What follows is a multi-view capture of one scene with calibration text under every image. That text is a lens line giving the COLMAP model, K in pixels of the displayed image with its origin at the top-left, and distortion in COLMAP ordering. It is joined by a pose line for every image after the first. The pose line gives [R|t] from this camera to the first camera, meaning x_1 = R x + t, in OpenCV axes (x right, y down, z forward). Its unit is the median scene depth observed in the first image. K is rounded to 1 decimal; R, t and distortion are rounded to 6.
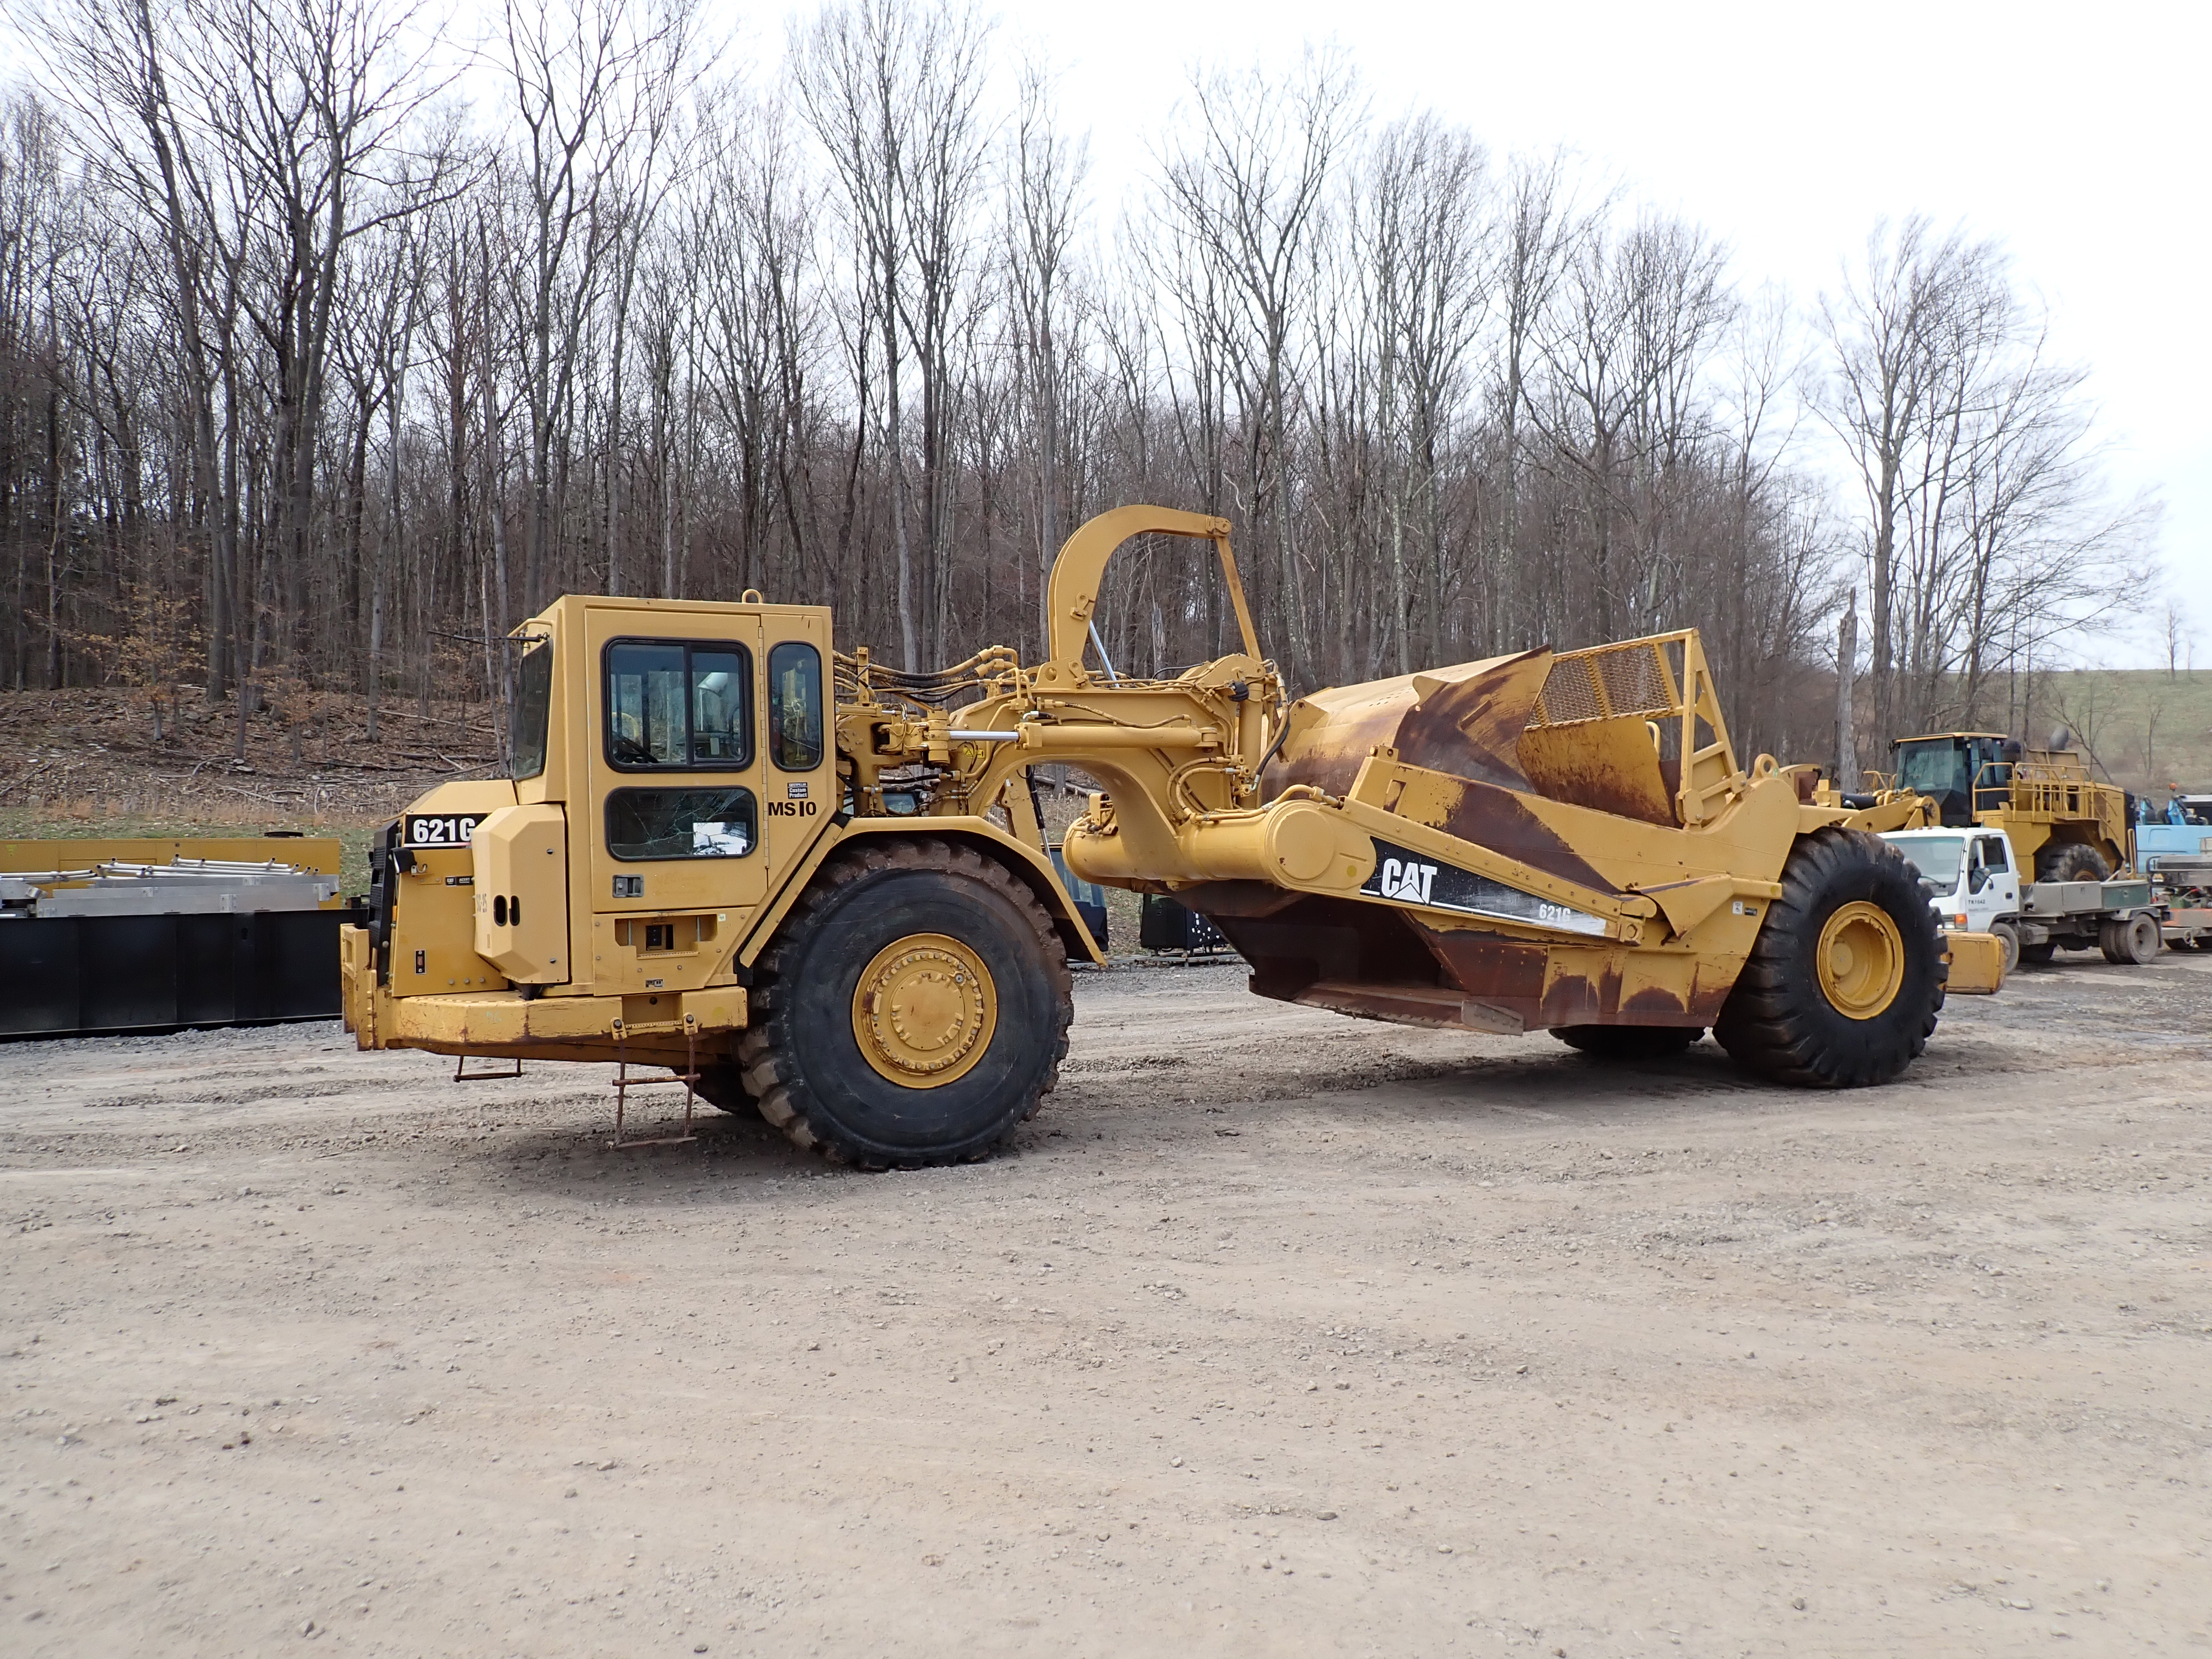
lens RADIAL K [[1647.5, 0, 1106.0], [0, 1647.5, 829.5], [0, 0, 1]] dist [0.008439, 0.002654]
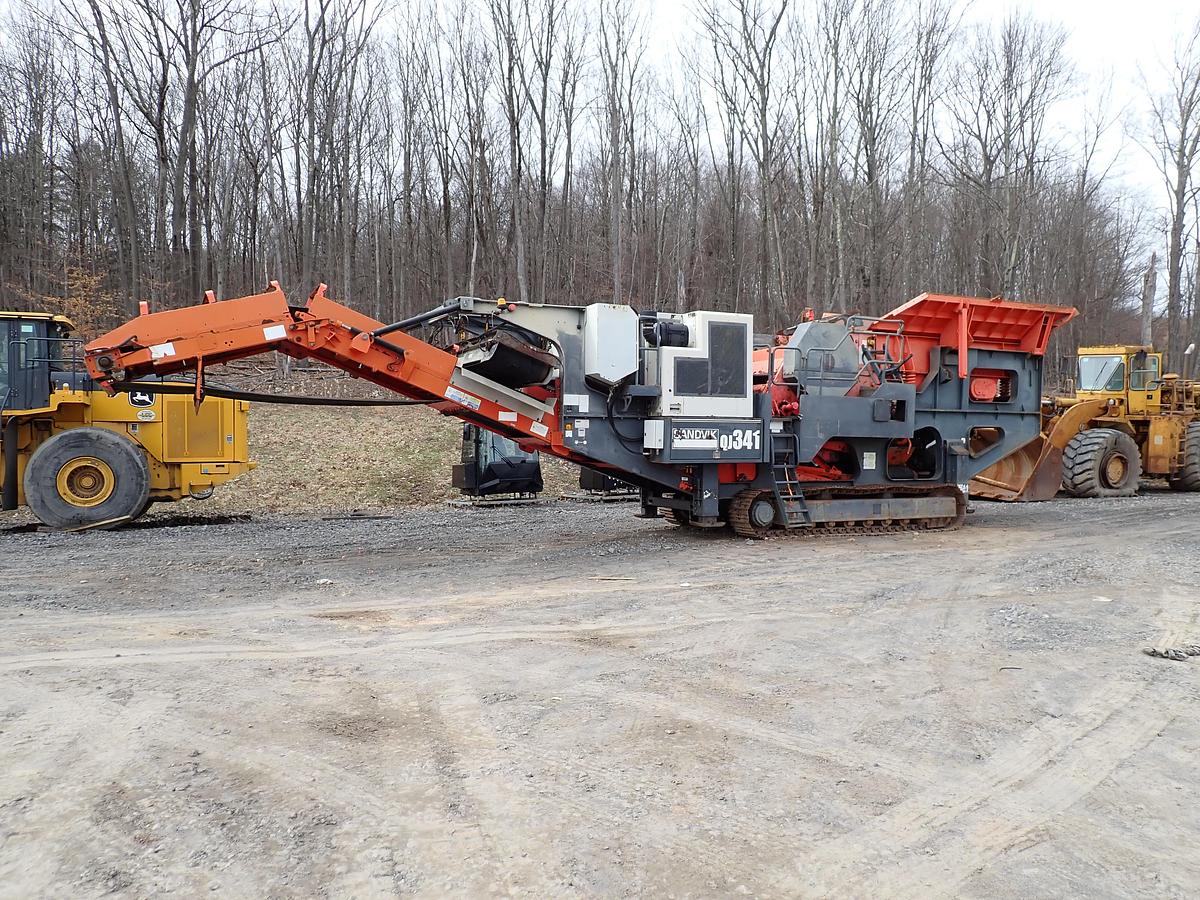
lens RADIAL K [[893.8, 0, 600.0], [0, 893.8, 450.0], [0, 0, 1]] dist [0.008439, 0.002654]
pose [[0.989953, 0.006664, -0.141241, 0.060950], [-0.000929, 0.999174, 0.040632, 0.002570], [0.141395, -0.040092, 0.989141, 0.094480]]
